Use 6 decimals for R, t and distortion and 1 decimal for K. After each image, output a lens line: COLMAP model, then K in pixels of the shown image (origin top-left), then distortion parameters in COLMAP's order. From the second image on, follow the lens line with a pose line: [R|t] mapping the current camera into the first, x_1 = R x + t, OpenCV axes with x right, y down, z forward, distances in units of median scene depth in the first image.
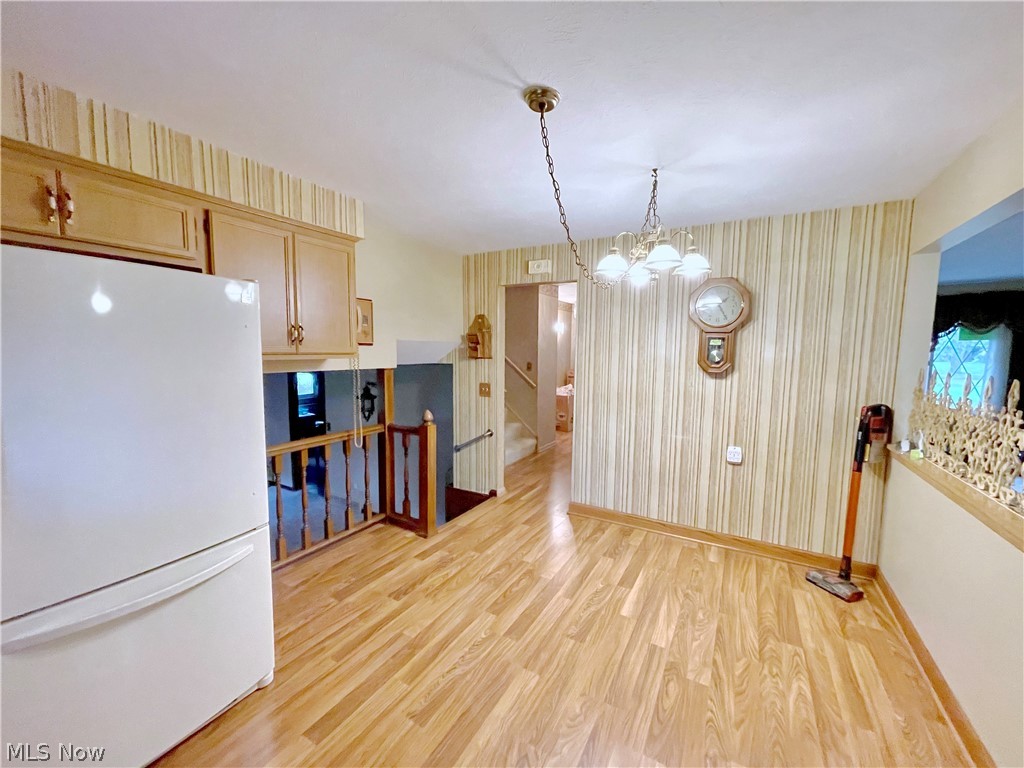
lens RADIAL K [[412.8, 0, 516.8], [0, 412.8, 385.0], [0, 0, 1]] dist [0.009085, 0.000034]
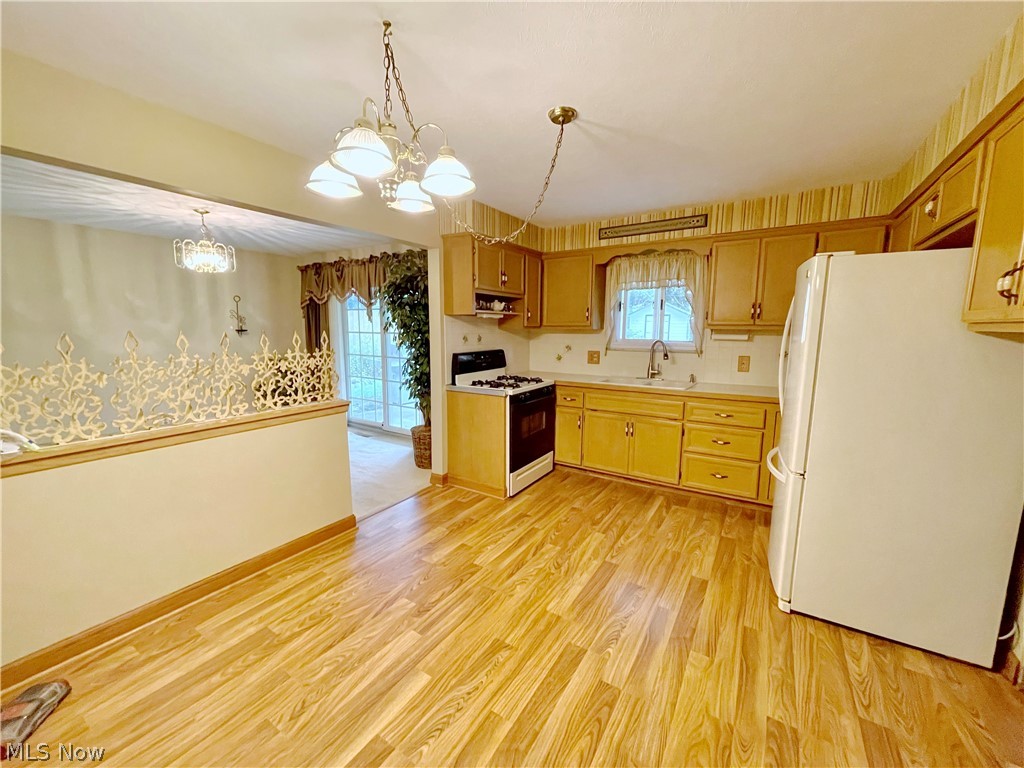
lens RADIAL K [[412.8, 0, 515.5], [0, 412.8, 387.8], [0, 0, 1]] dist [0.009085, 0.000034]
pose [[-0.998654, -0.025177, 0.045353, 0.087944], [-0.013885, 0.972153, 0.233935, -0.119089], [-0.049980, 0.232990, -0.971194, 1.687409]]
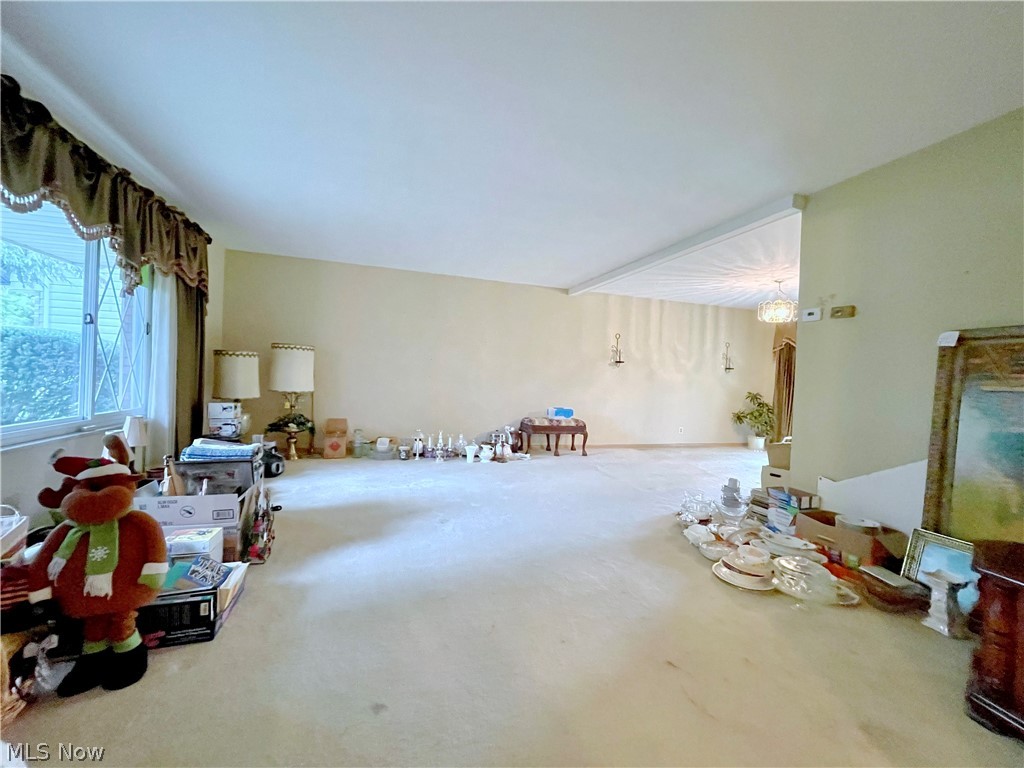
lens RADIAL K [[412.8, 0, 511.2], [0, 412.8, 380.9], [0, 0, 1]] dist [0.009085, 0.000034]
pose [[-0.744026, -0.049576, 0.666309, 0.954961], [0.008180, 0.996493, 0.083277, -0.038154], [-0.668100, 0.067411, -0.741011, 2.778973]]
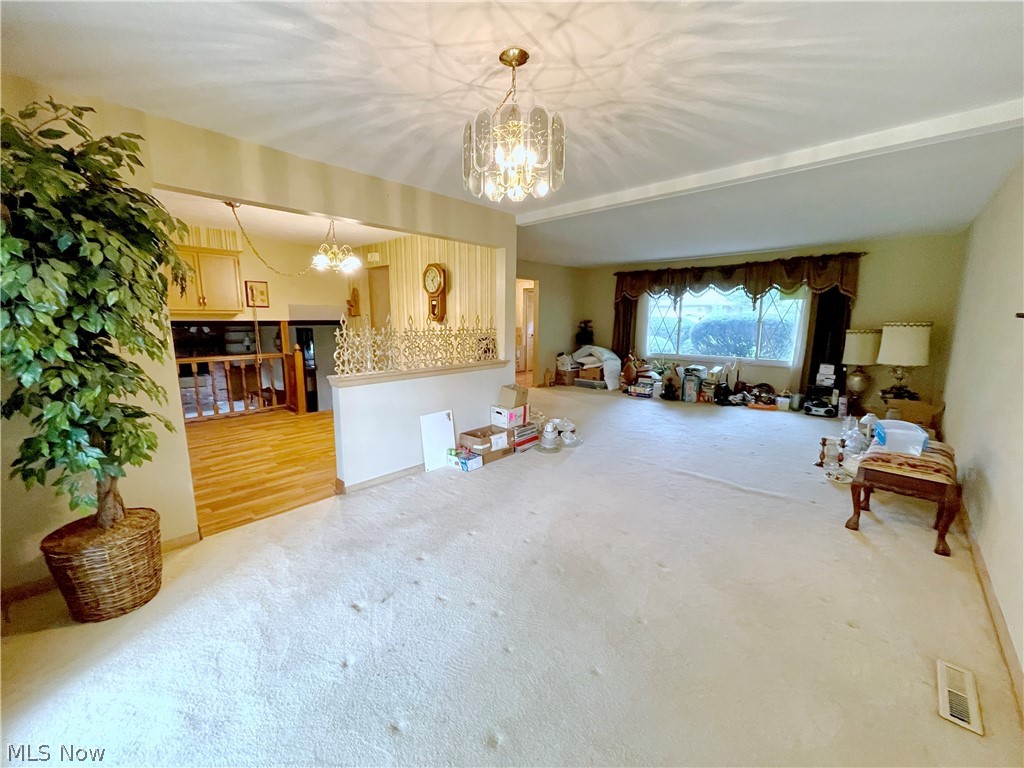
lens RADIAL K [[412.8, 0, 505.9], [0, 412.8, 385.1], [0, 0, 1]] dist [0.009085, 0.000034]
pose [[0.972146, 0.023906, -0.233152, 1.594371], [-0.008108, 0.997619, 0.068481, 0.159534], [0.234234, -0.064683, 0.970026, -0.777329]]
